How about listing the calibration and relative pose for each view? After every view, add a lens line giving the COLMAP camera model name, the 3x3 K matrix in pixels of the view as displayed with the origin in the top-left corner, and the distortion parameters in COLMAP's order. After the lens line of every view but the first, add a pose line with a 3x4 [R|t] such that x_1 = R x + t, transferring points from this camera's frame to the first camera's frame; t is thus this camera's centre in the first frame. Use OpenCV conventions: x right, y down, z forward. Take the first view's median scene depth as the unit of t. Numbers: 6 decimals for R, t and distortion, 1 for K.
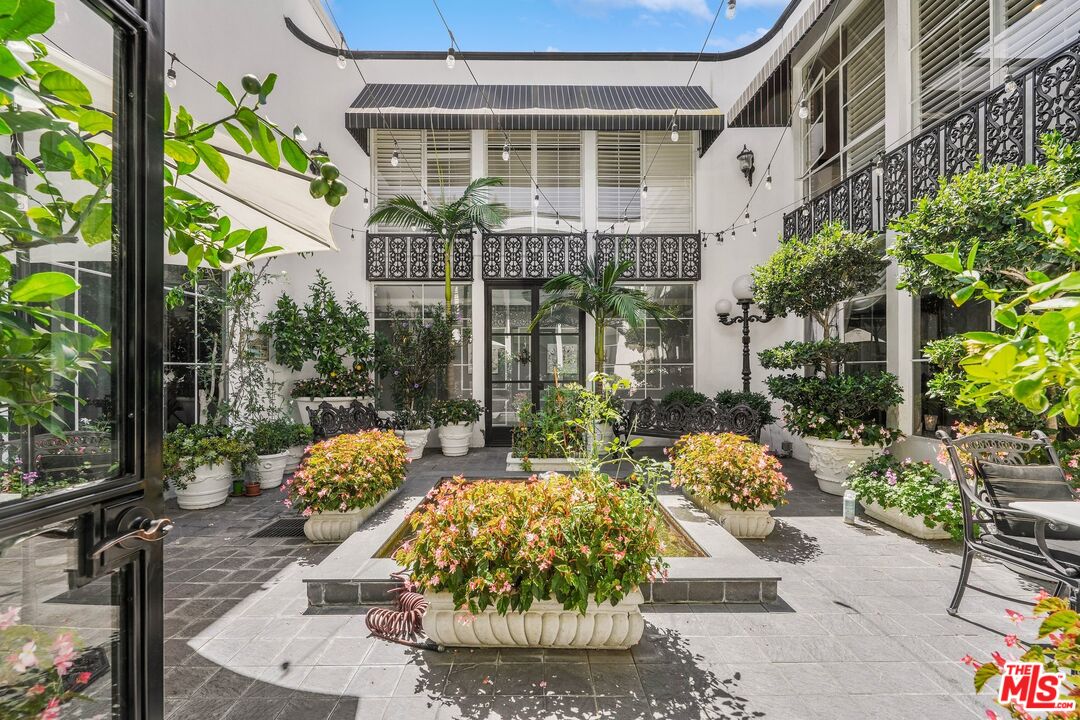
lens RADIAL K [[480.6, 0, 538.2], [0, 480.6, 369.7], [0, 0, 1]] dist [-0.000476, -0.000046]
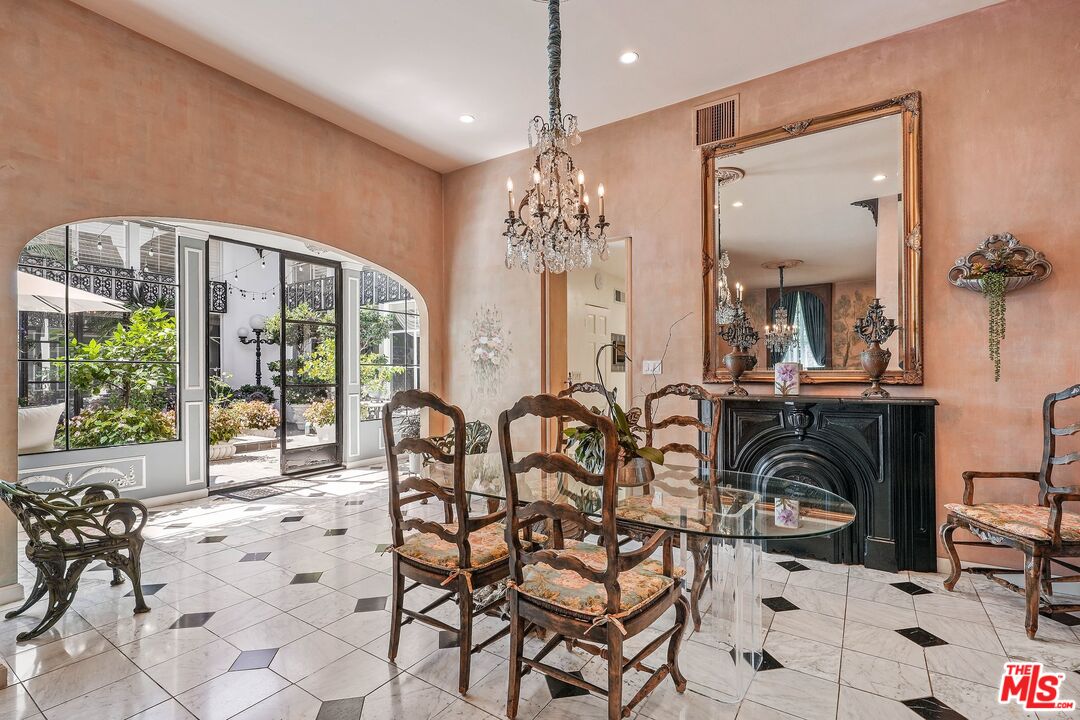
lens RADIAL K [[480.6, 0, 538.2], [0, 480.6, 369.7], [0, 0, 1]] dist [-0.000476, -0.000046]
pose [[0.574556, 0.007391, 0.818432, -0.370191], [-0.002074, 0.999969, -0.007574, 0.001859], [-0.818463, 0.002655, 0.574554, -0.744044]]
